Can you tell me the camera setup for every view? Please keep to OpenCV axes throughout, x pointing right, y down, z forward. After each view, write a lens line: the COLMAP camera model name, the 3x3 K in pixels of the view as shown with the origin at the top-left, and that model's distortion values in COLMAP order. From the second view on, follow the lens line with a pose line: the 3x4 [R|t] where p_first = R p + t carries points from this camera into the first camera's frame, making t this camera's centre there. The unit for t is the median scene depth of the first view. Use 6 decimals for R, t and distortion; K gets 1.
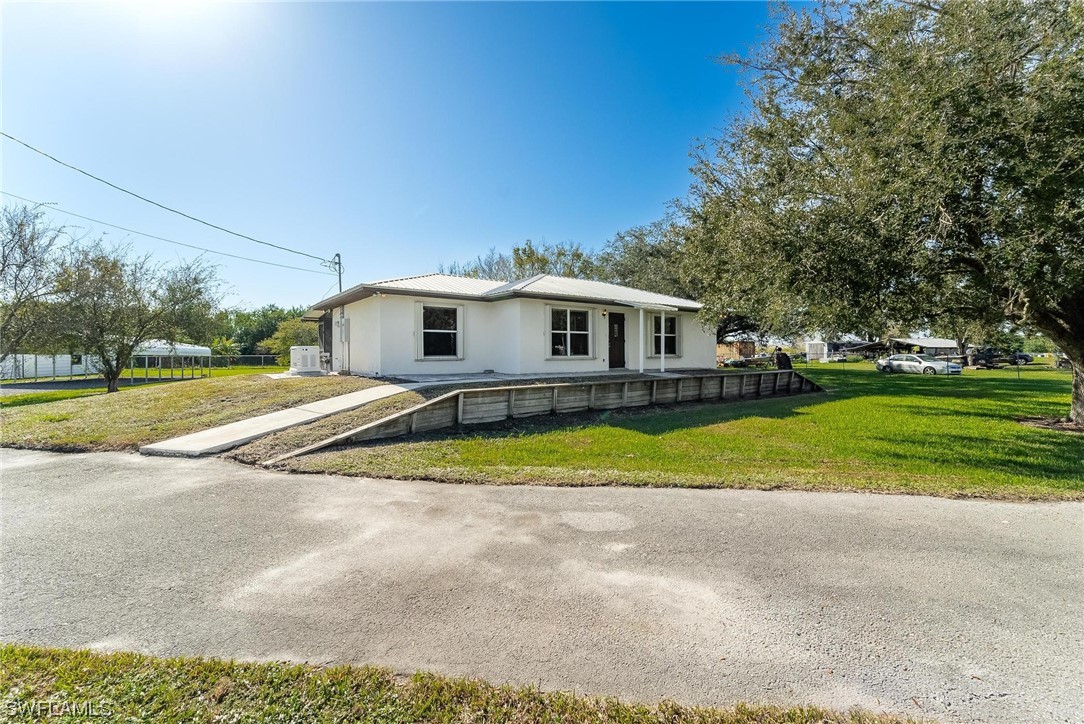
lens RADIAL K [[435.6, 0, 541.7], [0, 435.6, 358.9], [0, 0, 1]] dist [0.001782, -0.000489]
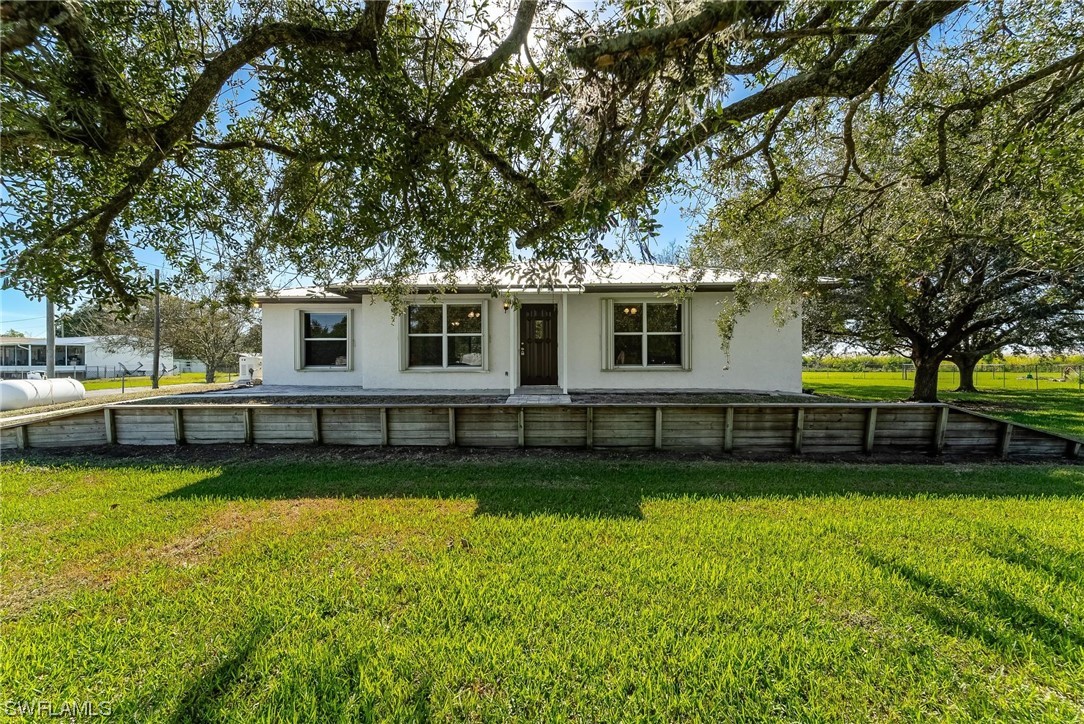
lens RADIAL K [[435.6, 0, 541.7], [0, 435.6, 358.9], [0, 0, 1]] dist [0.001782, -0.000489]
pose [[0.776753, -0.006007, -0.629777, 0.637173], [-0.005603, 0.999849, -0.016448, -0.008820], [0.629780, 0.016305, 0.776602, 0.508582]]
